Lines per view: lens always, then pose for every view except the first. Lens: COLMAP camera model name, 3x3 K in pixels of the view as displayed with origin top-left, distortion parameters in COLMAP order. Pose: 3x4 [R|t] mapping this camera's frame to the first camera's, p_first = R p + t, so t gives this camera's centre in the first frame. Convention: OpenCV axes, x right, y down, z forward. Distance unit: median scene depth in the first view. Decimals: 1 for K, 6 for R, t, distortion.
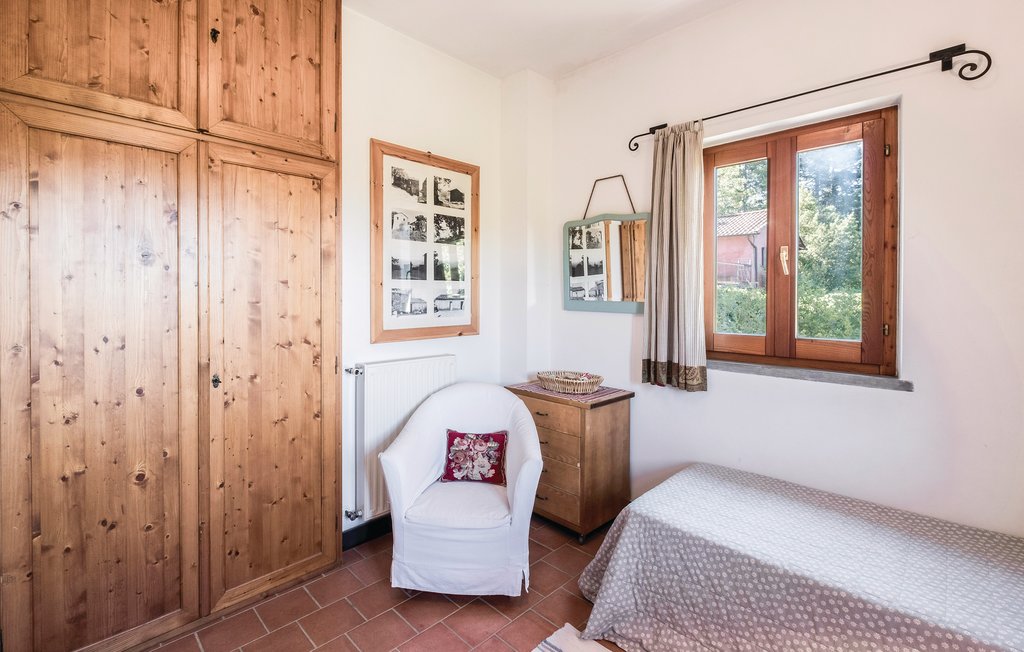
lens RADIAL K [[451.3, 0, 510.2], [0, 451.3, 306.0], [0, 0, 1]] dist [-0.000192, 0.000057]
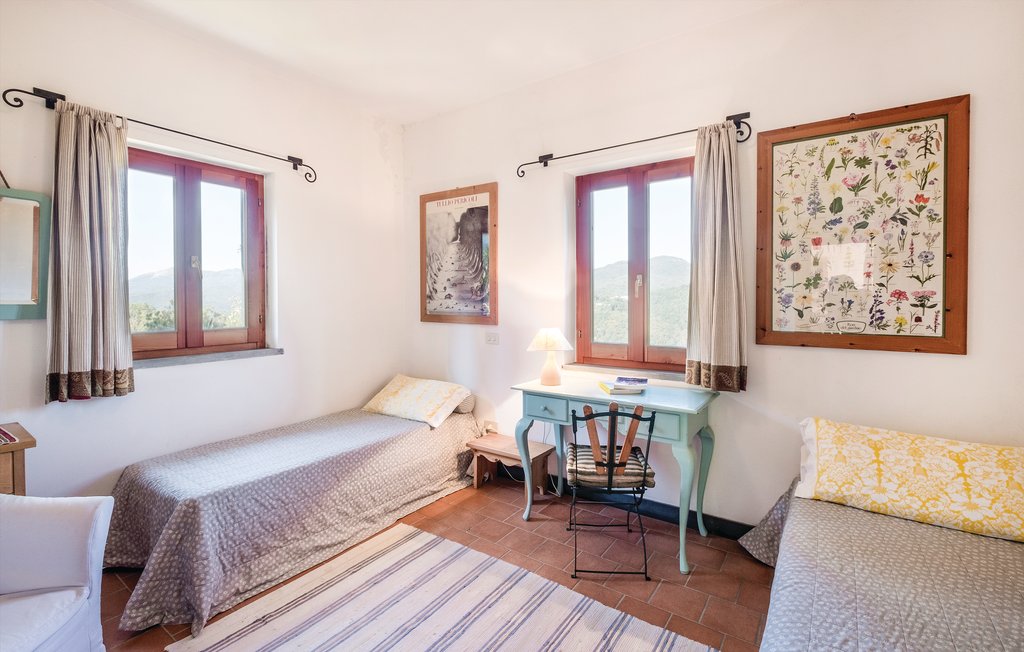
lens RADIAL K [[451.3, 0, 510.2], [0, 451.3, 306.0], [0, 0, 1]] dist [-0.000192, 0.000057]
pose [[-0.147343, -0.020656, 0.988870, -0.707304], [0.020779, 0.999497, 0.023974, -0.008199], [-0.988867, 0.024081, -0.146840, 0.331606]]
